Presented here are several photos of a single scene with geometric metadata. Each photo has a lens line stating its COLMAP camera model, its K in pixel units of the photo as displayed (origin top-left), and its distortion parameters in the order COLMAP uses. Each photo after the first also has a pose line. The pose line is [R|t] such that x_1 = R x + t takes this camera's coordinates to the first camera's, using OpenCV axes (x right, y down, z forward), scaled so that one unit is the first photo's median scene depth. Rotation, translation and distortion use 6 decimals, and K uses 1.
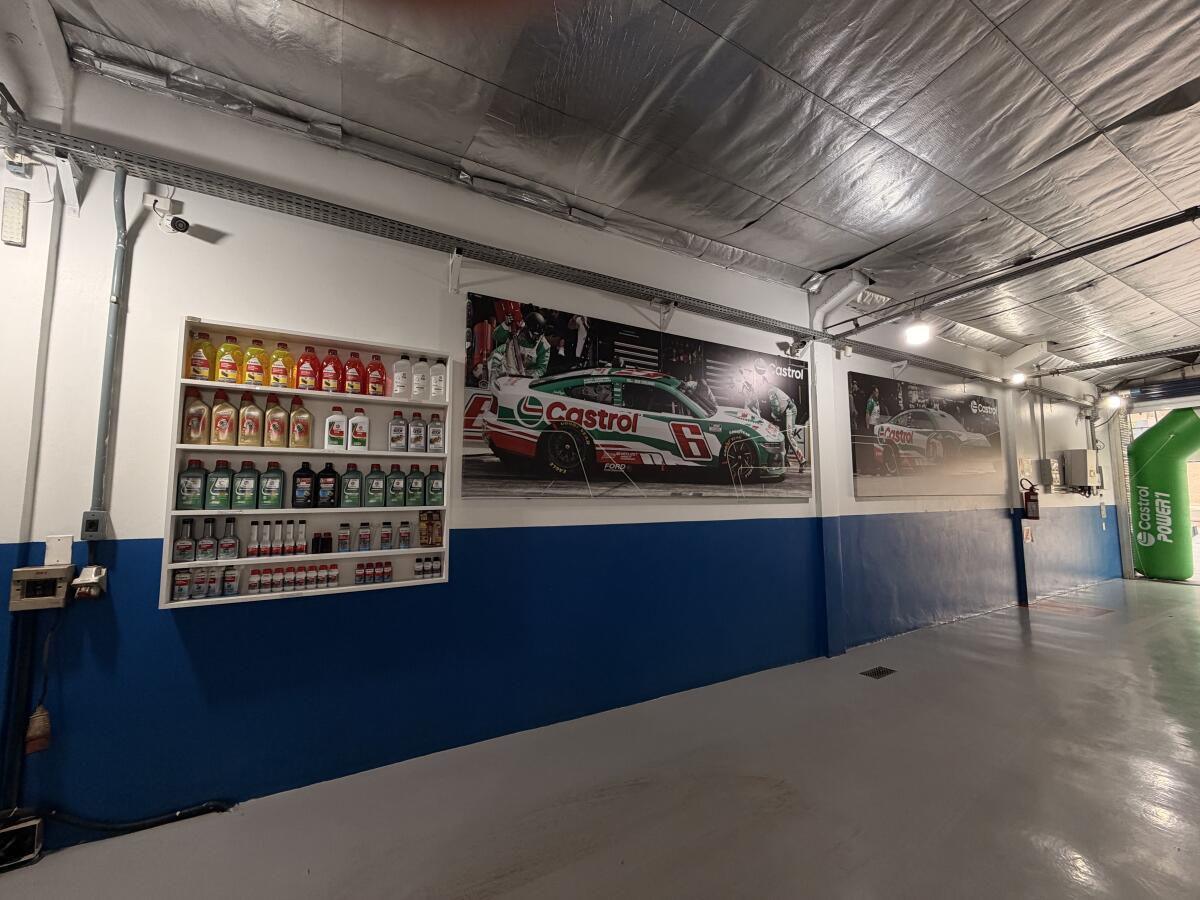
lens RADIAL K [[474.4, 0, 595.3], [0, 474.4, 451.4], [0, 0, 1]] dist [-0.000591, -0.000179]
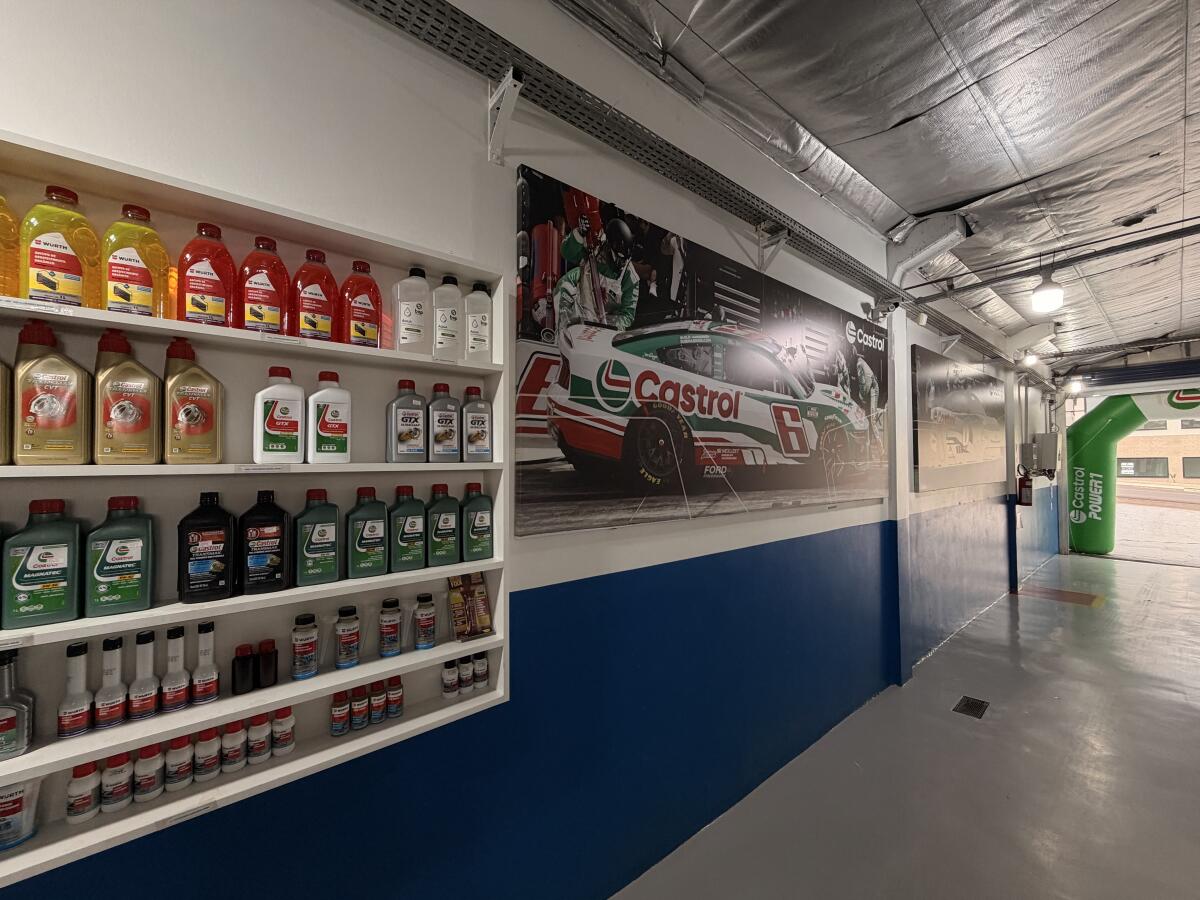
lens RADIAL K [[474.4, 0, 595.3], [0, 474.4, 451.4], [0, 0, 1]] dist [-0.000591, -0.000179]
pose [[0.985263, 0.004917, 0.170977, -0.267137], [-0.016419, 0.997690, 0.065922, -0.040103], [-0.170258, -0.067758, 0.983067, 0.408466]]
